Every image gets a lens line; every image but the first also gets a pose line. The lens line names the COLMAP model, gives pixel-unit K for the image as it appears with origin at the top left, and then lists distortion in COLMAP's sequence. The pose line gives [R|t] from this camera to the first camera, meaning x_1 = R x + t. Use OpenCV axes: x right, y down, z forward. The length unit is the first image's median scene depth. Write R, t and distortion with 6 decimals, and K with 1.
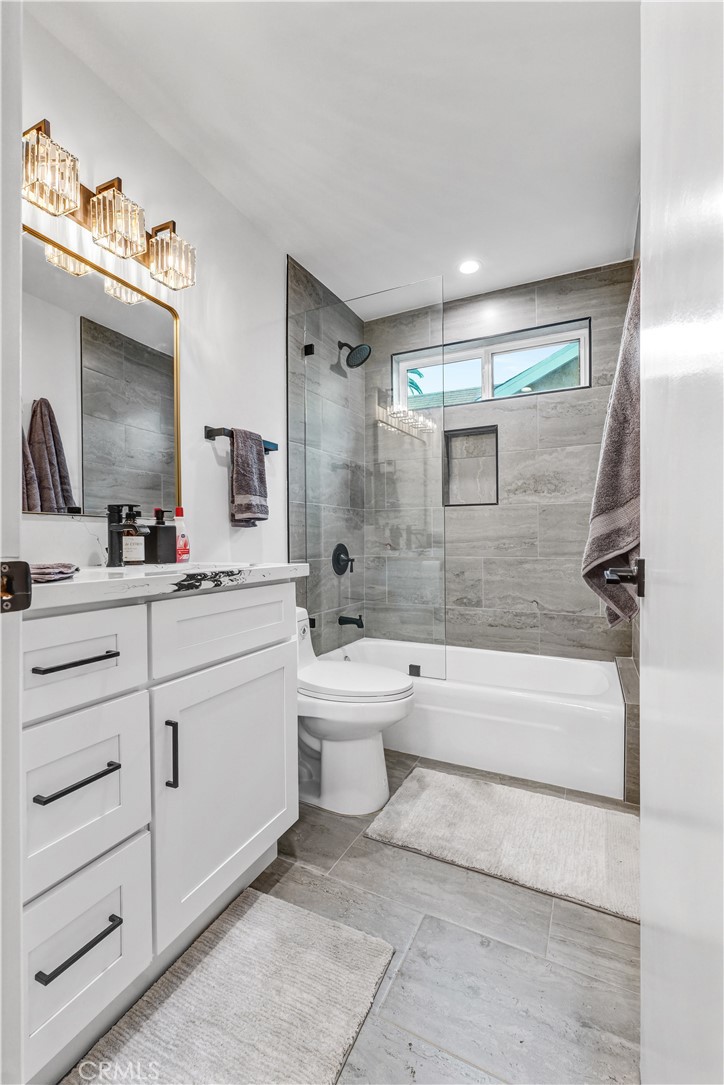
lens RADIAL K [[463.8, 0, 362.5], [0, 463.8, 543.3], [0, 0, 1]] dist [0.003613, -0.000038]
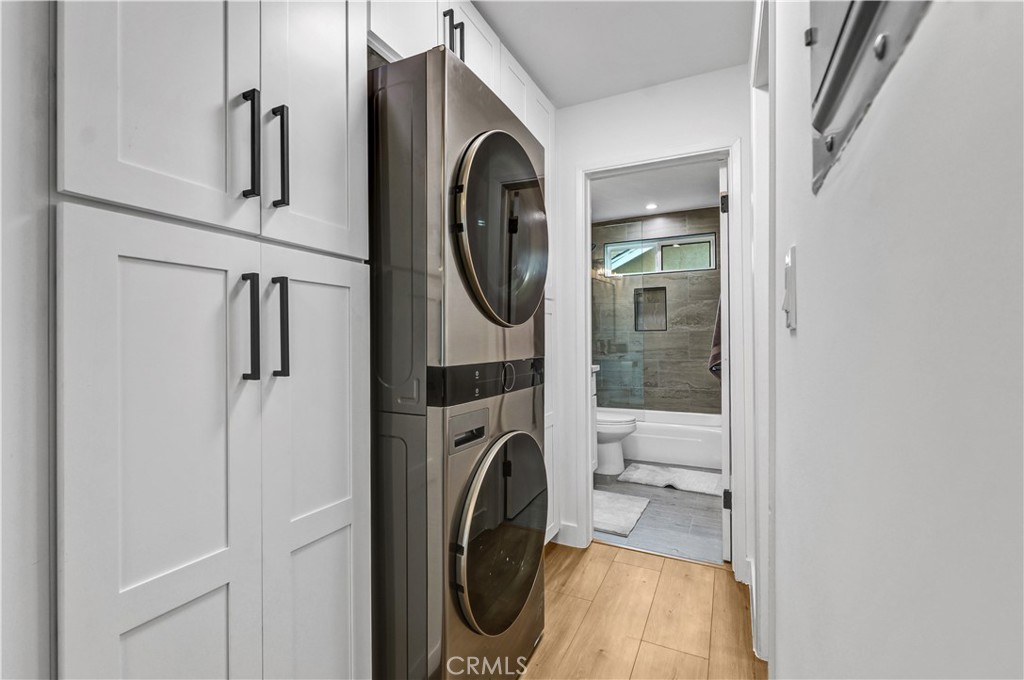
lens RADIAL K [[437.7, 0, 510.5], [0, 437.7, 340.3], [0, 0, 1]] dist [0.003613, -0.000038]
pose [[0.999864, -0.009891, -0.013182, -0.302478], [0.009872, 0.999950, -0.001504, -0.050193], [0.013197, 0.001373, 0.999912, -0.737912]]
